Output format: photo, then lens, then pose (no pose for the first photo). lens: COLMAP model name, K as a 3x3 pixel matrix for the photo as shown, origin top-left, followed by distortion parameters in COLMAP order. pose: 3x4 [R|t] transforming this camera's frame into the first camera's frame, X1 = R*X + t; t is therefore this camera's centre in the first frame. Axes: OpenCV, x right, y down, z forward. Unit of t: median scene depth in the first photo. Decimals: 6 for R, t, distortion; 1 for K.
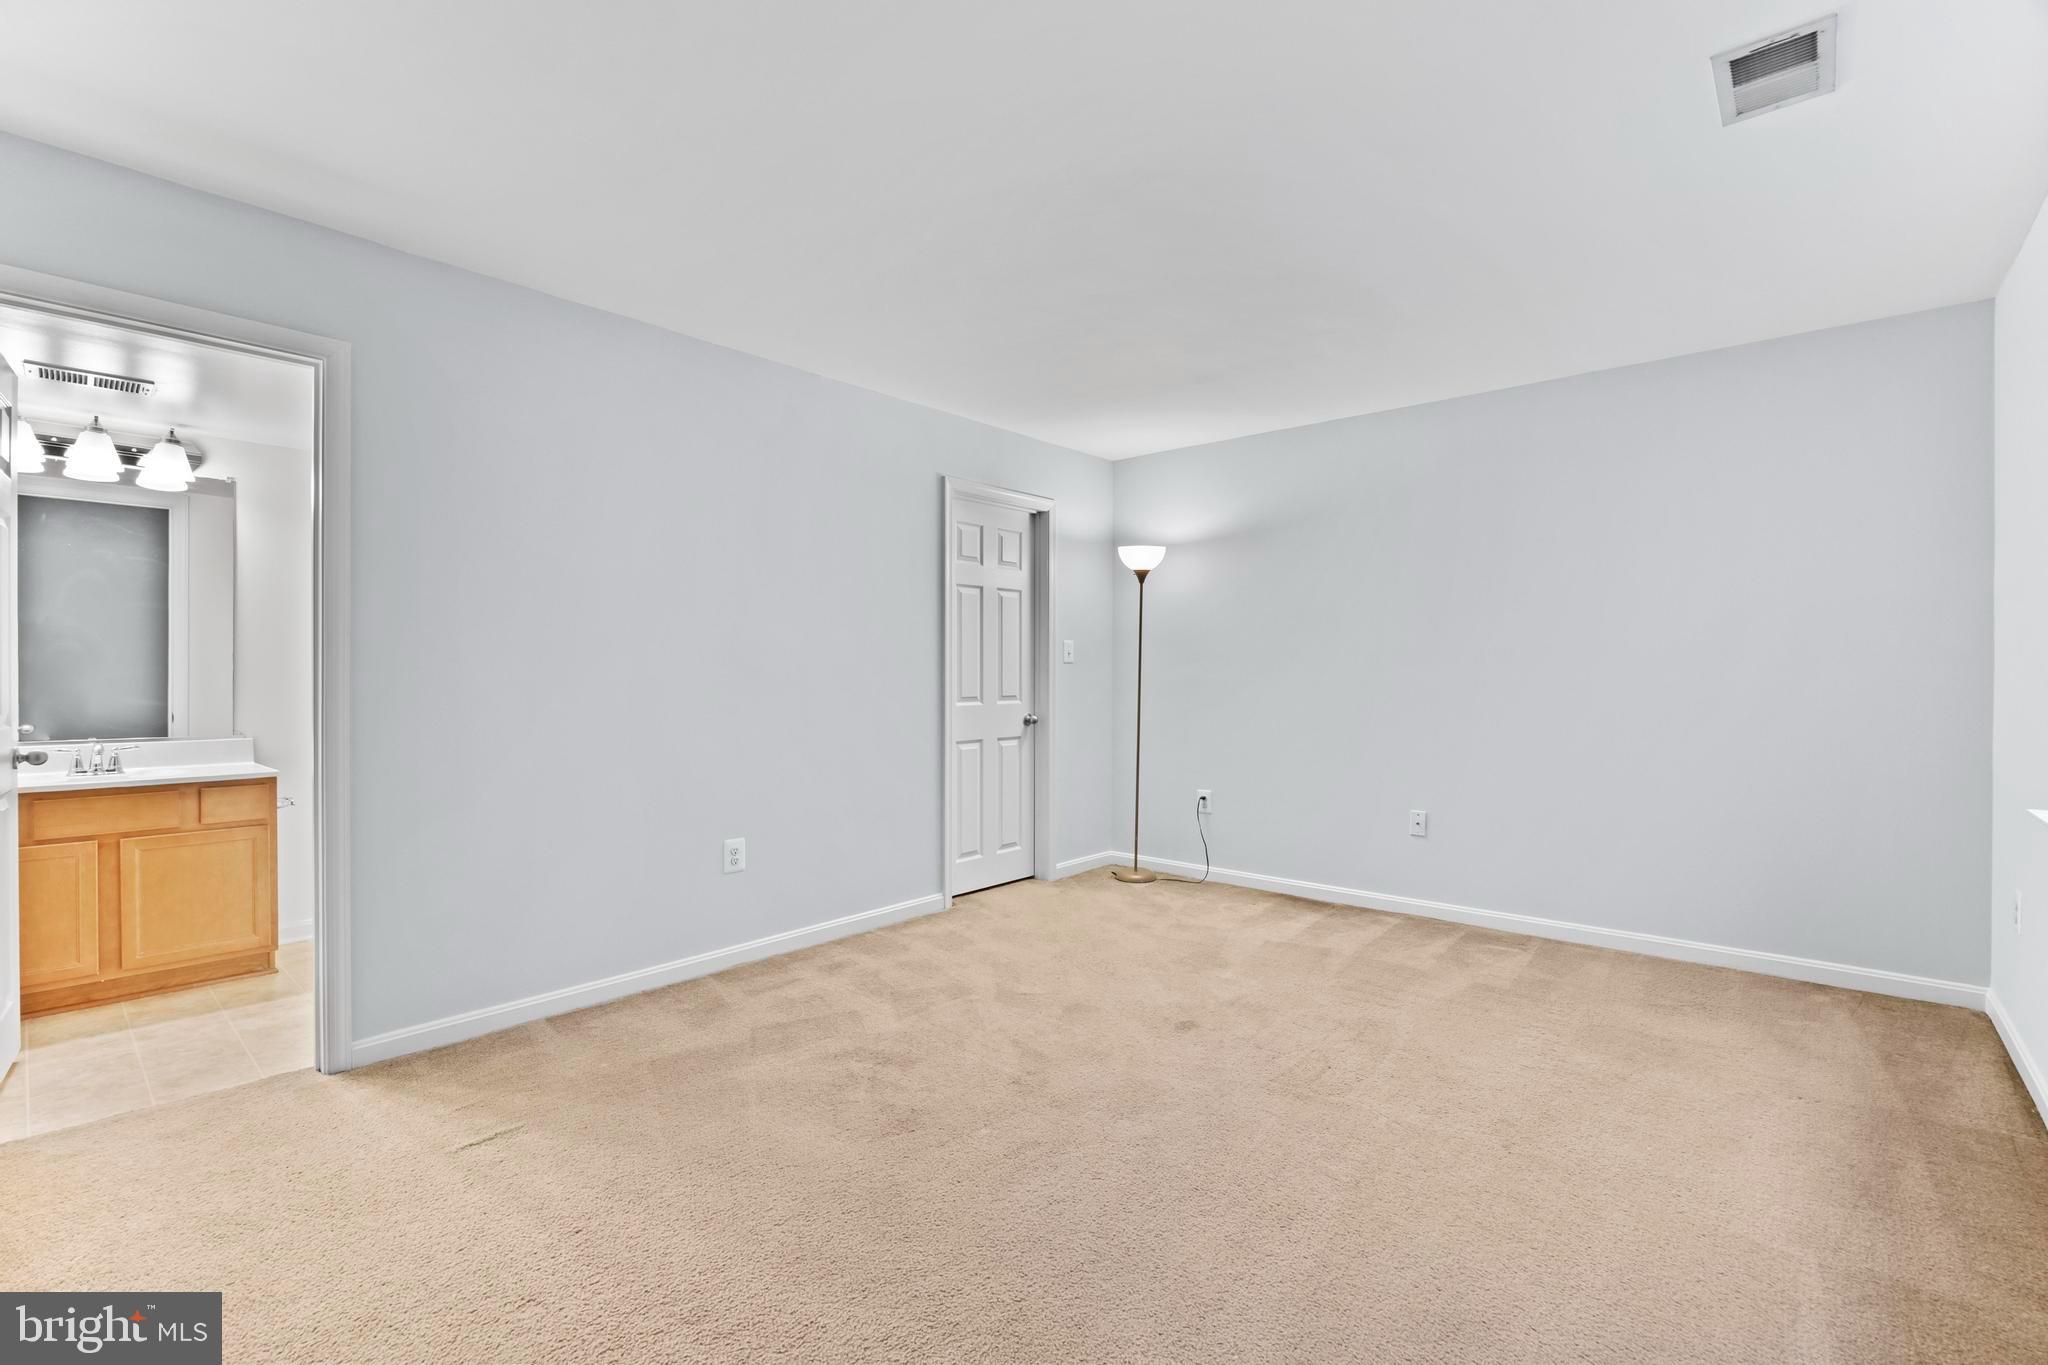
lens RADIAL K [[951.8, 0, 1003.7], [0, 951.8, 674.2], [0, 0, 1]] dist [-0.014511, 0.001225]
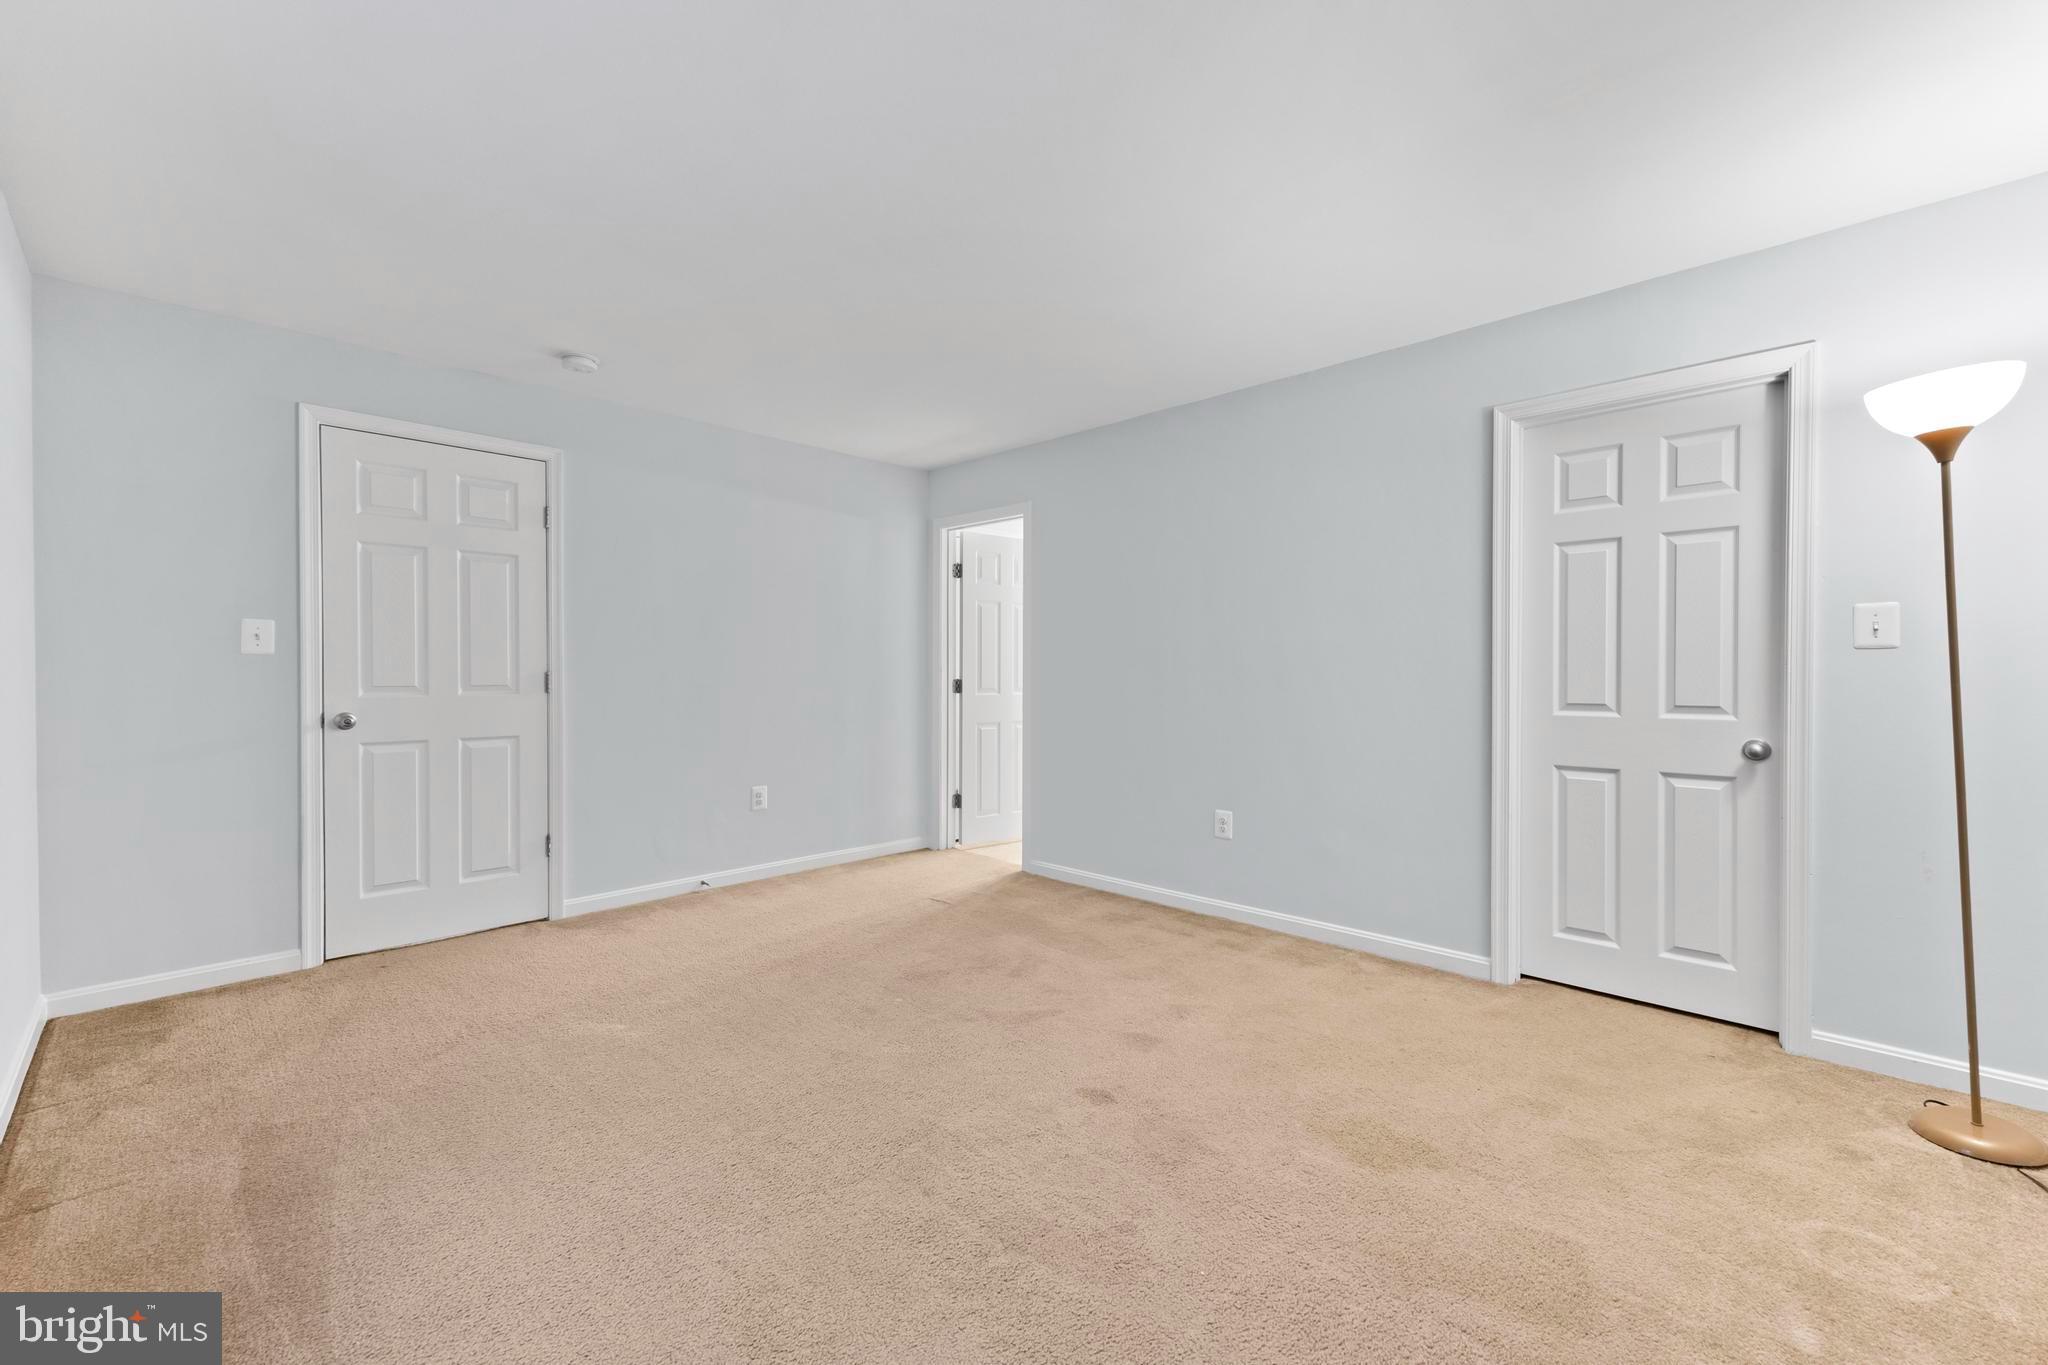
lens RADIAL K [[798.3, 0, 1001.5], [0, 798.3, 679.5], [0, 0, 1]] dist [-0.004986, -0.000119]
pose [[-0.075601, 0.004938, -0.997126, 0.670009], [-0.001554, 0.999986, 0.005070, 0.004525], [0.997137, 0.001933, -0.075592, 0.735077]]
